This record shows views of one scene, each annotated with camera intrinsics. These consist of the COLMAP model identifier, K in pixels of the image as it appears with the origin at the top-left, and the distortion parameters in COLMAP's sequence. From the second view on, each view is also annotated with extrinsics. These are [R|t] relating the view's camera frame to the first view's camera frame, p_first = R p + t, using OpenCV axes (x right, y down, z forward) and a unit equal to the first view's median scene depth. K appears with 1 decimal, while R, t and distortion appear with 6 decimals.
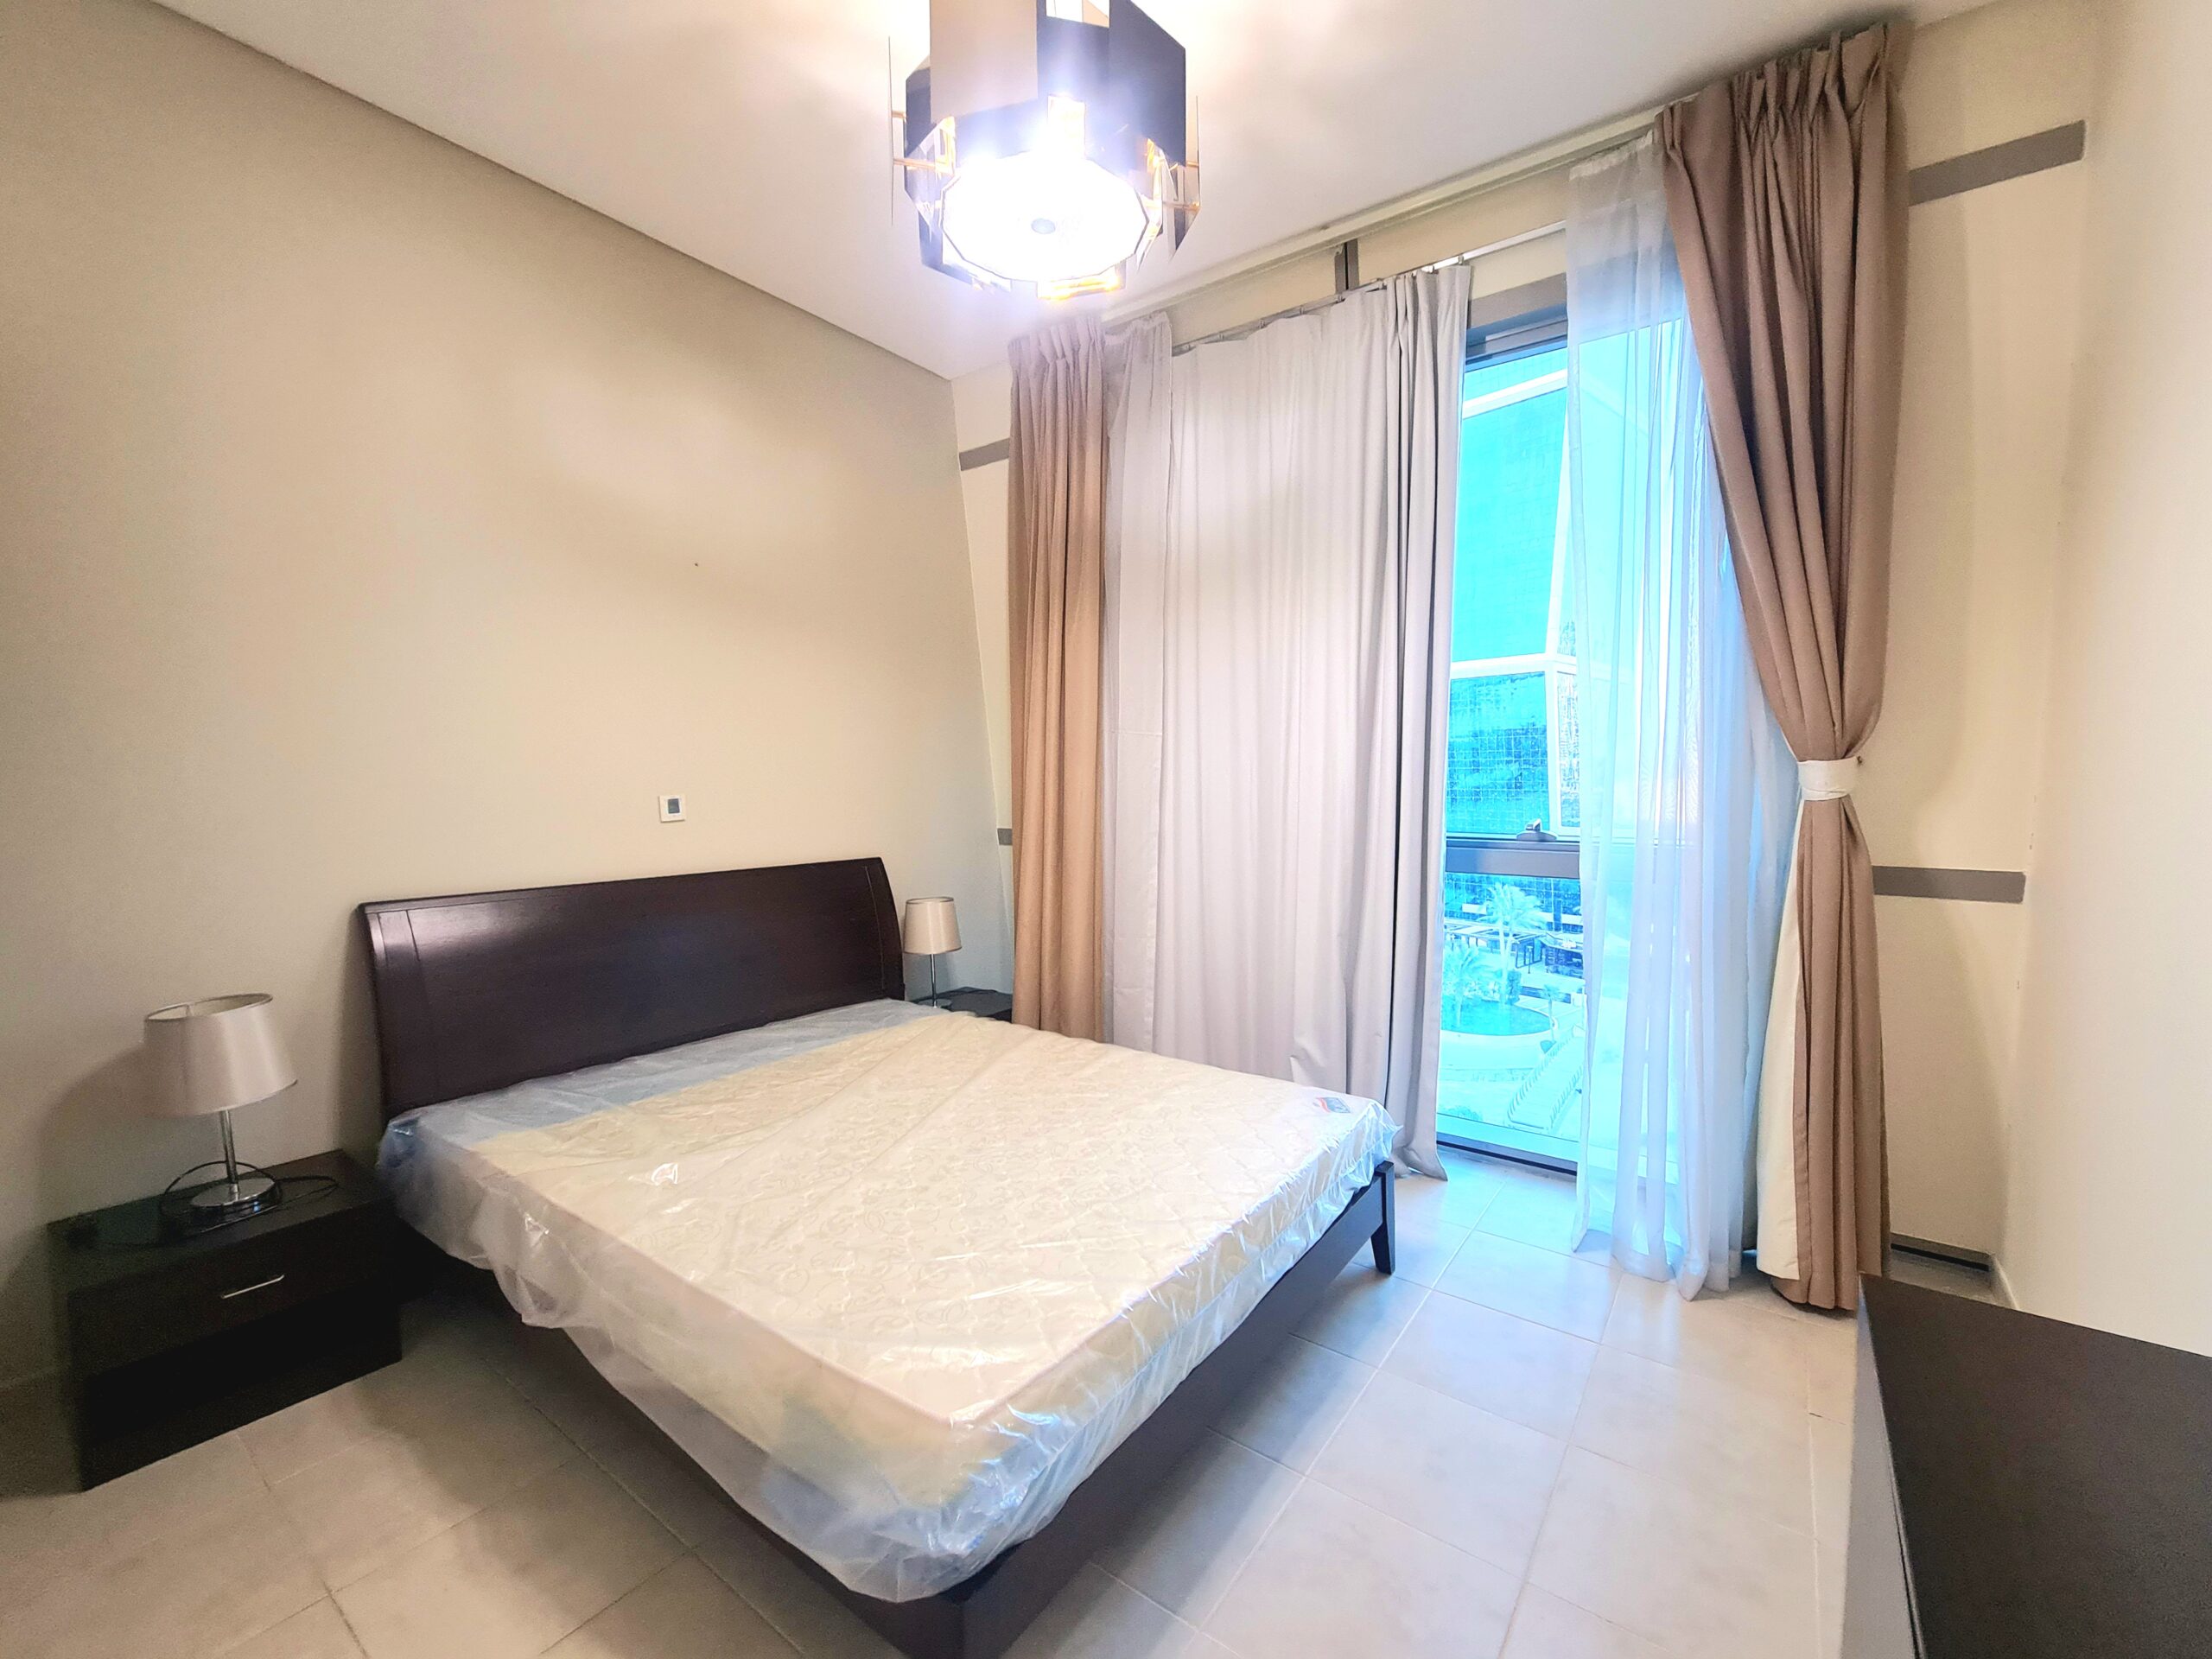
lens RADIAL K [[910.3, 0, 1118.8], [0, 910.3, 840.0], [0, 0, 1]] dist [0.005899, -0.001552]
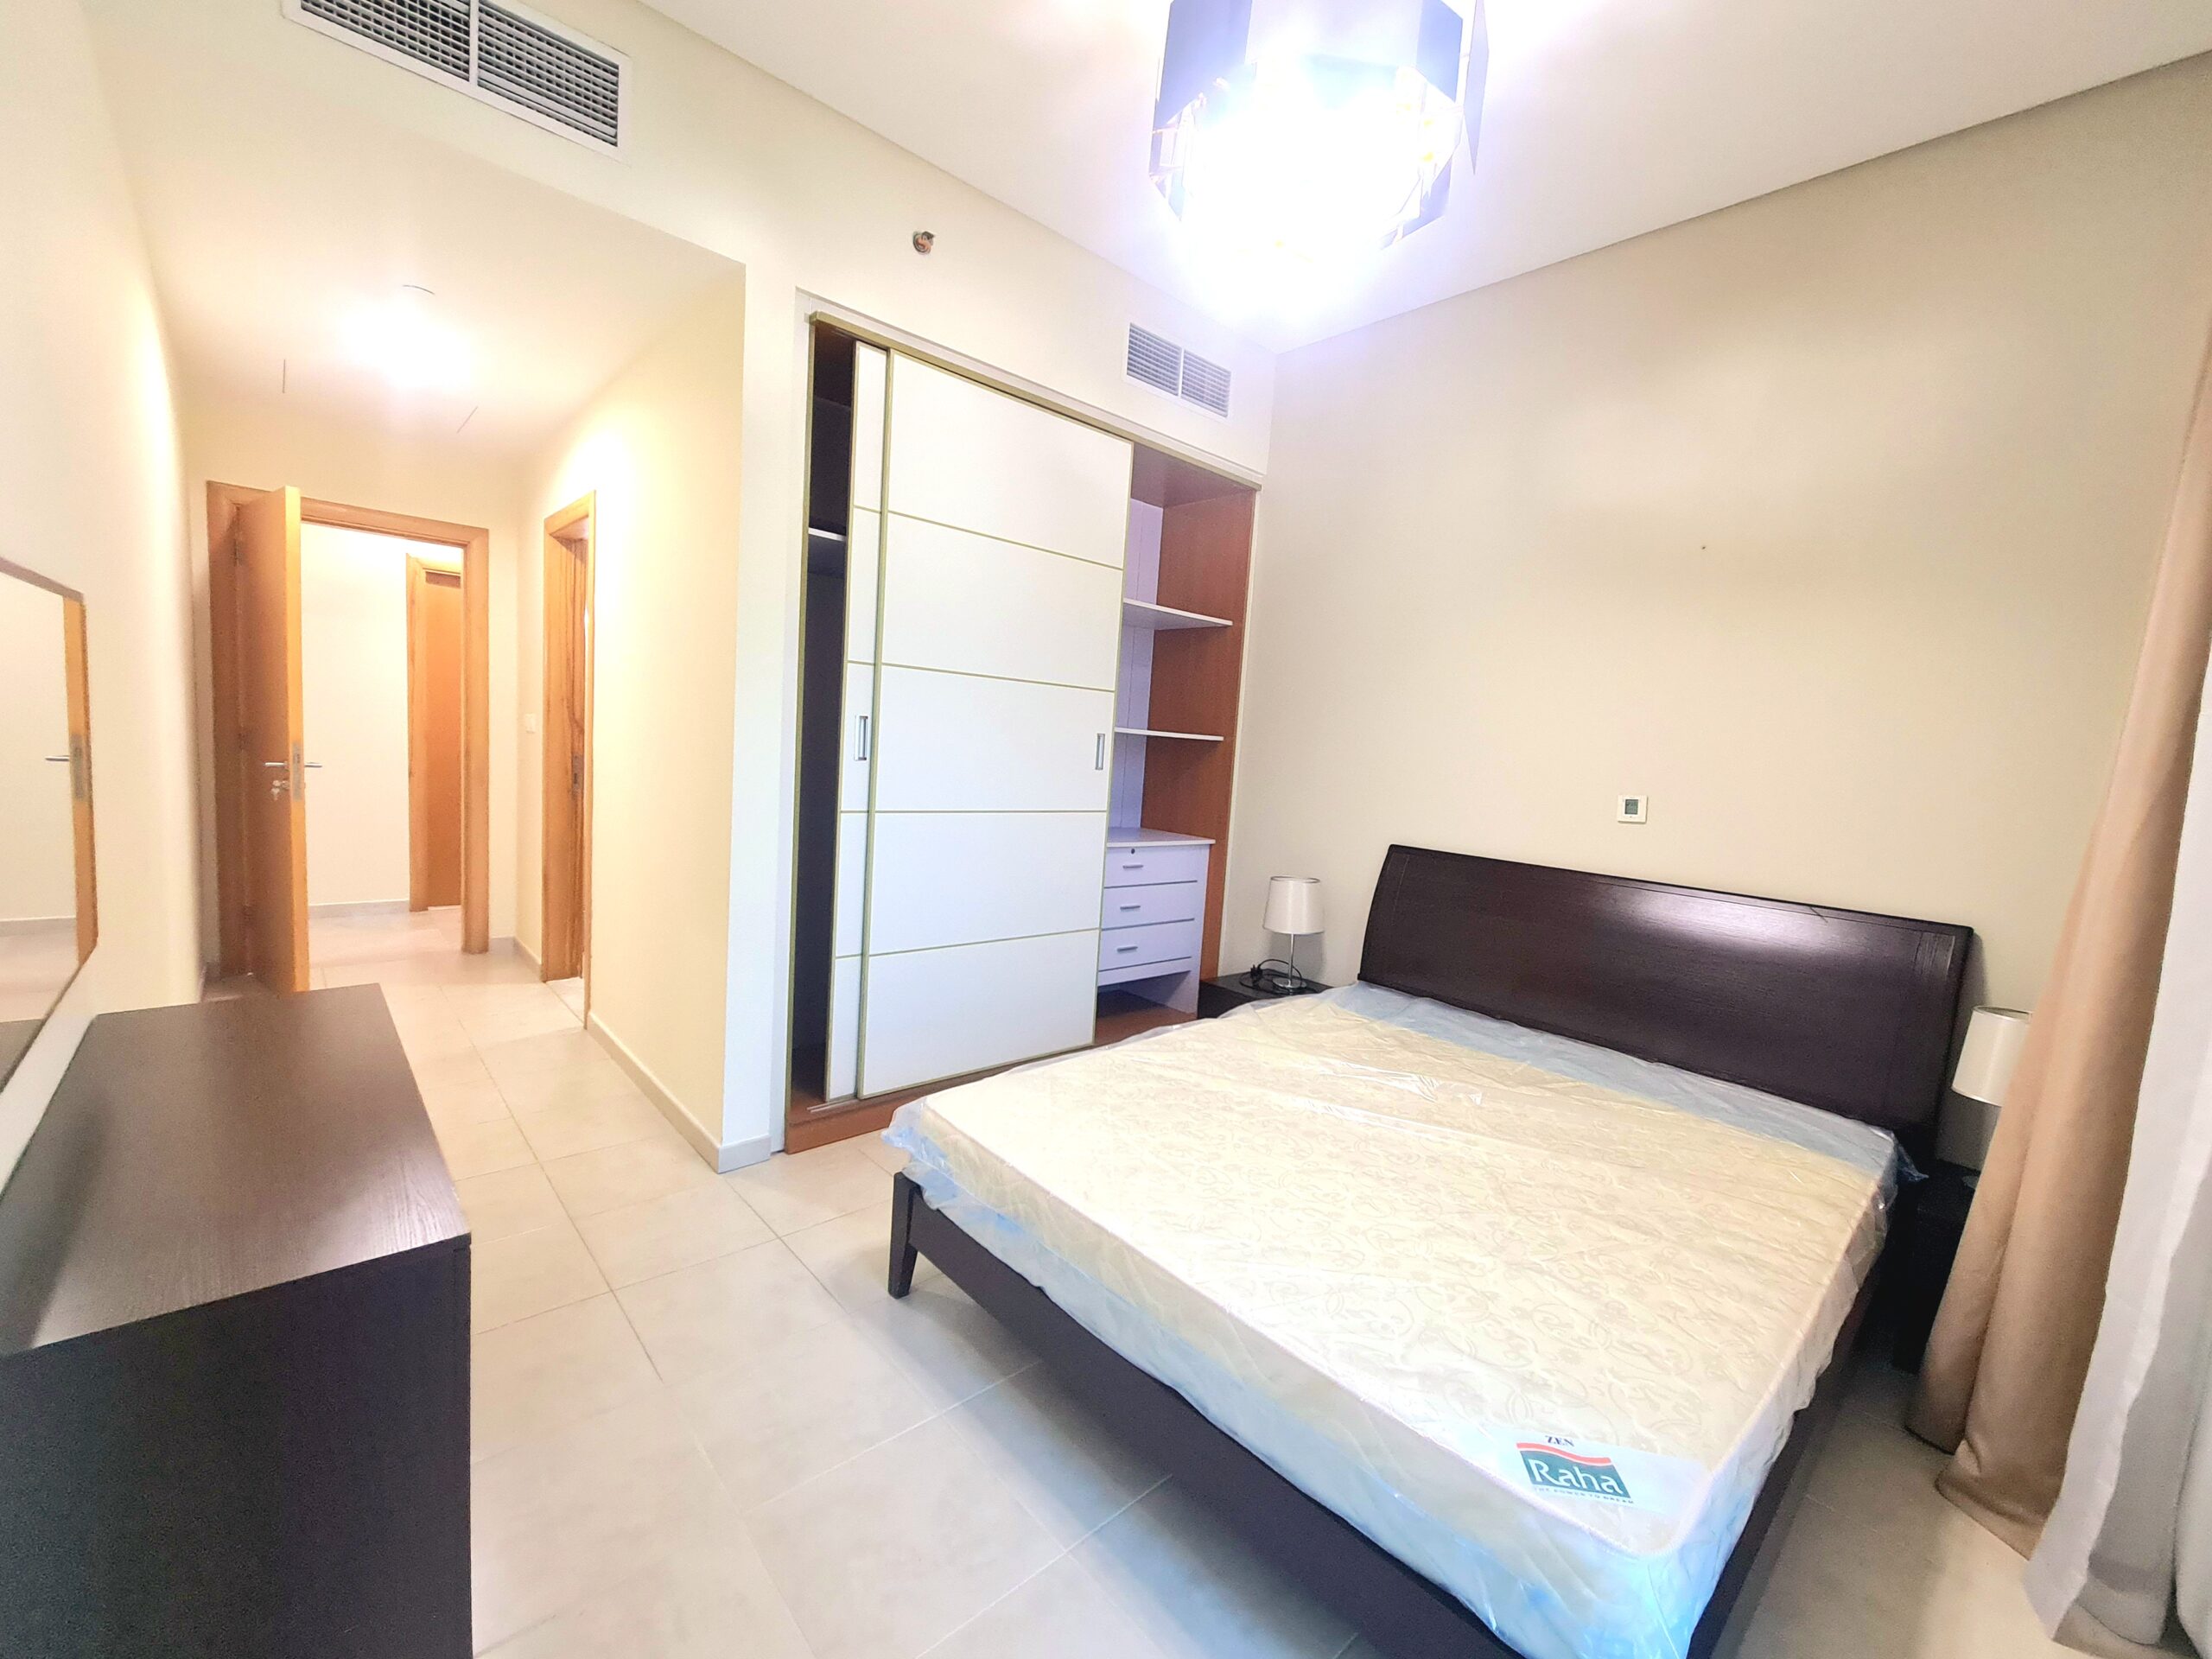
lens RADIAL K [[910.3, 0, 1110.5], [0, 910.3, 824.1], [0, 0, 1]] dist [0.005899, -0.001552]
pose [[-0.194890, 0.082903, -0.977315, 0.683394], [-0.129313, 0.985552, 0.109389, -0.063381], [0.972263, 0.147699, -0.181354, 0.749759]]
